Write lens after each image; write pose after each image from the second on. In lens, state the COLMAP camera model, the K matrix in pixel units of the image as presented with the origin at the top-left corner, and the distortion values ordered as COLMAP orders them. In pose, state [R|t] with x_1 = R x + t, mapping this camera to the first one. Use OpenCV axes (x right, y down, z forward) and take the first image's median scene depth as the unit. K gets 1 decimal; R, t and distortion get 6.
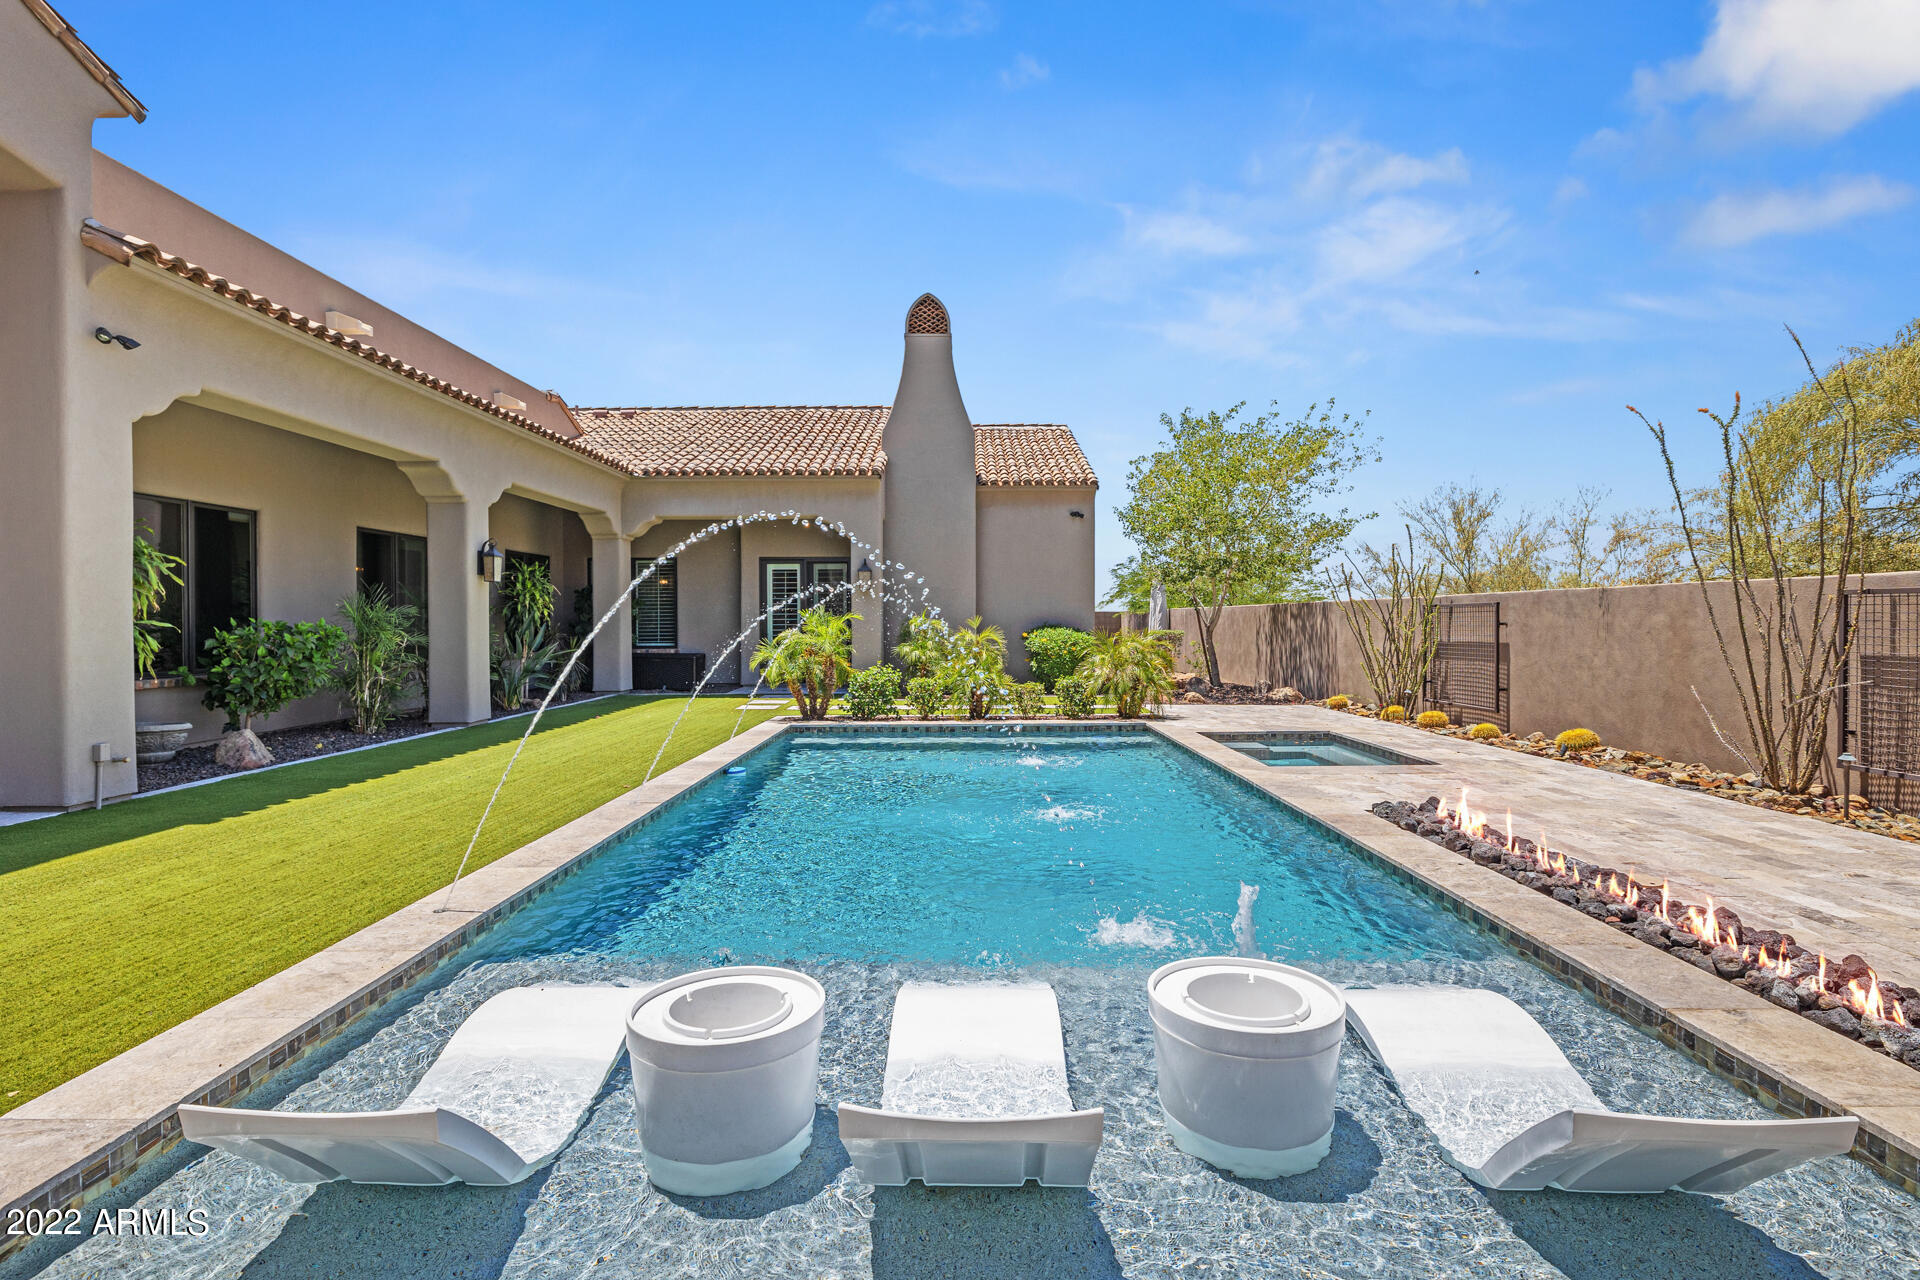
lens RADIAL K [[893.3, 0, 957.2], [0, 893.3, 626.3], [0, 0, 1]] dist [-0.004948, 0.001090]
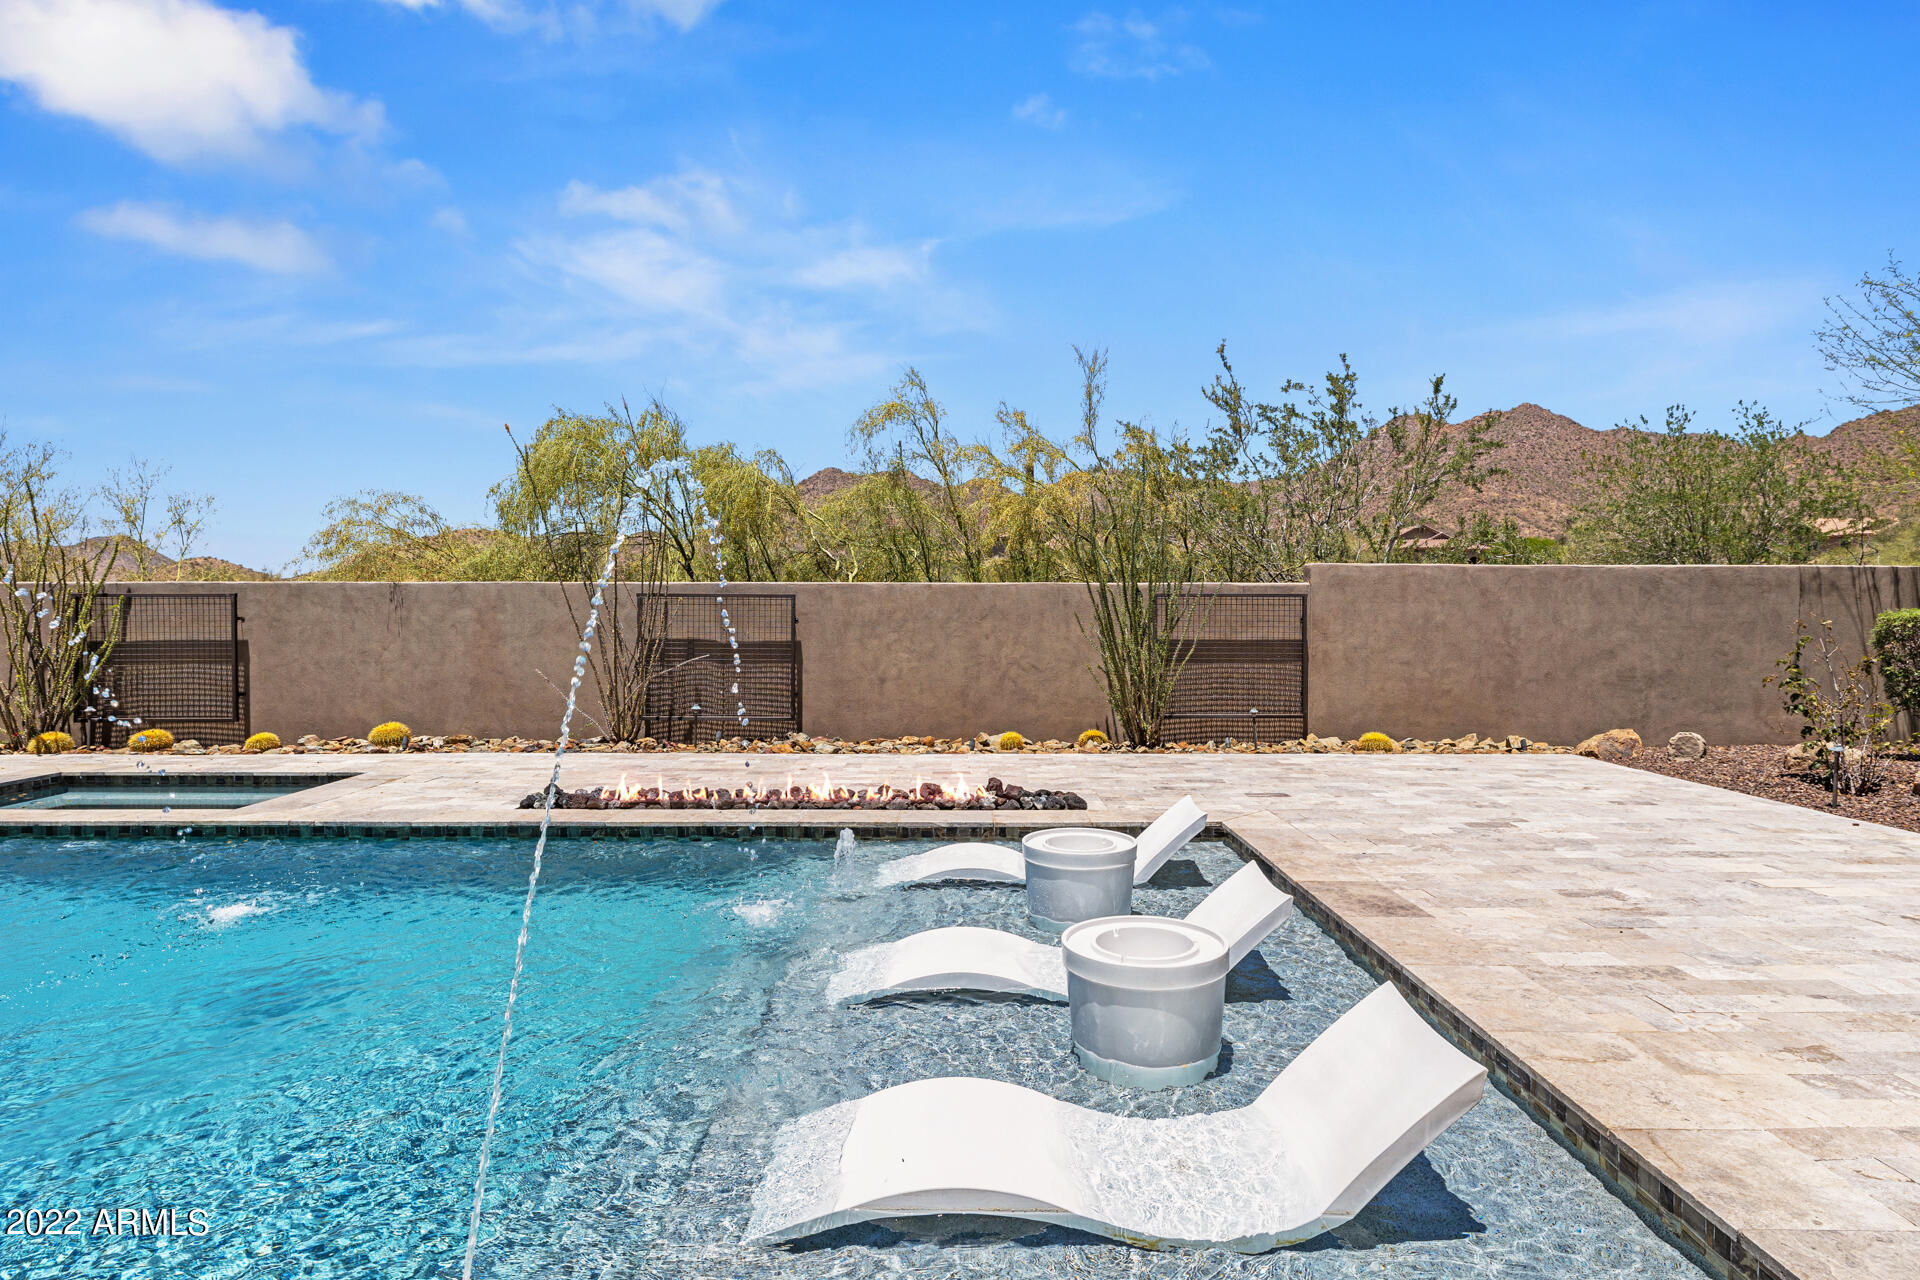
lens RADIAL K [[1045.4, 0, 955.2], [0, 1045.4, 629.3], [0, 0, 1]] dist [-0.000320, -0.001607]
pose [[-0.013508, -0.015856, 0.999783, -0.435610], [0.006132, 0.999854, 0.015940, -0.004495], [-0.999890, 0.006346, -0.013409, 0.344901]]
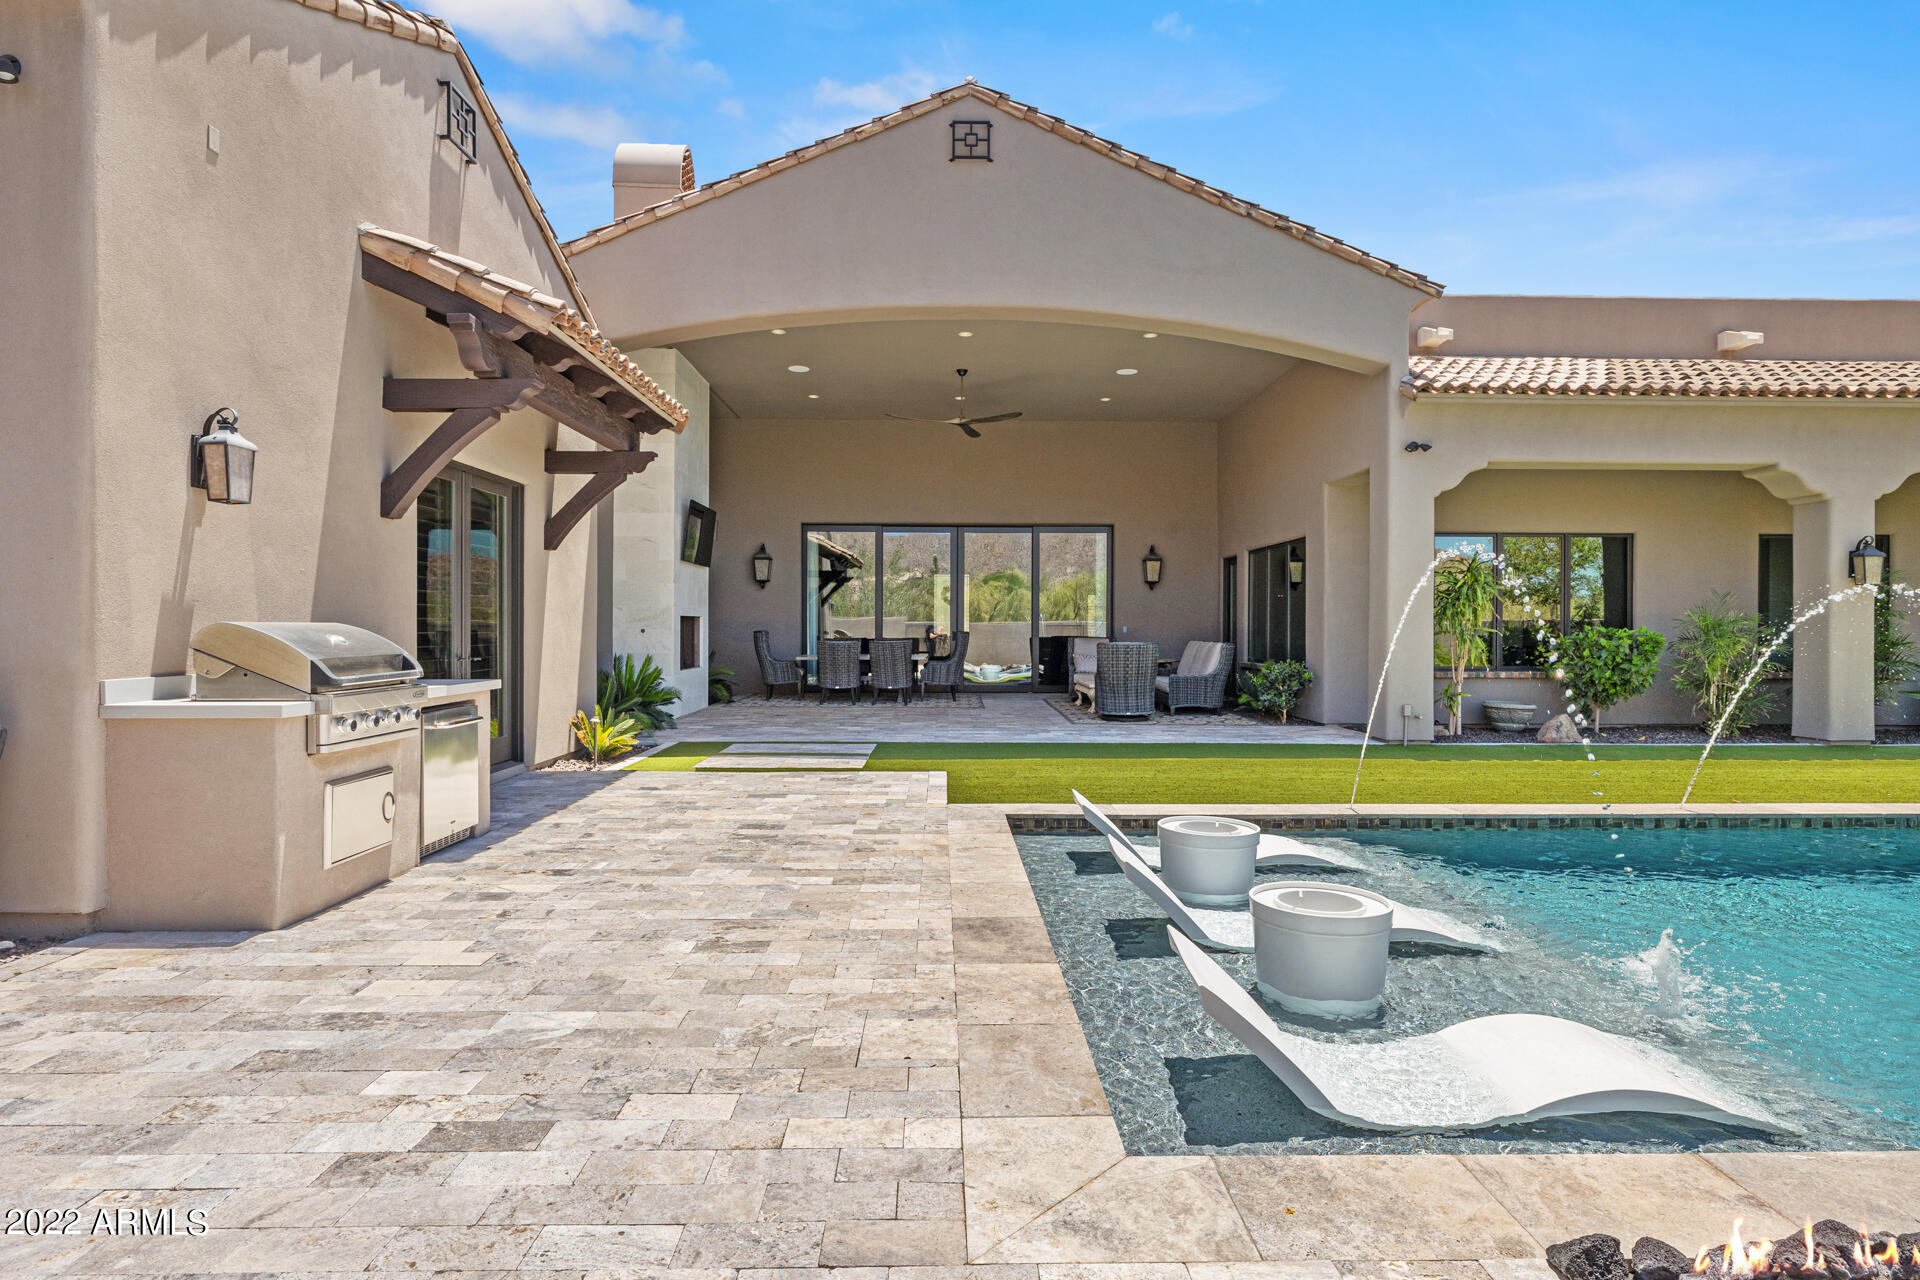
lens RADIAL K [[960.3, 0, 1008.3], [0, 960.3, 632.3], [0, 0, 1]] dist [-0.004555, 0.000466]
pose [[0.070436, 0.007890, -0.997485, 0.485484], [-0.008904, 0.999934, 0.007281, -0.002874], [0.997477, 0.008369, 0.070502, 0.118143]]
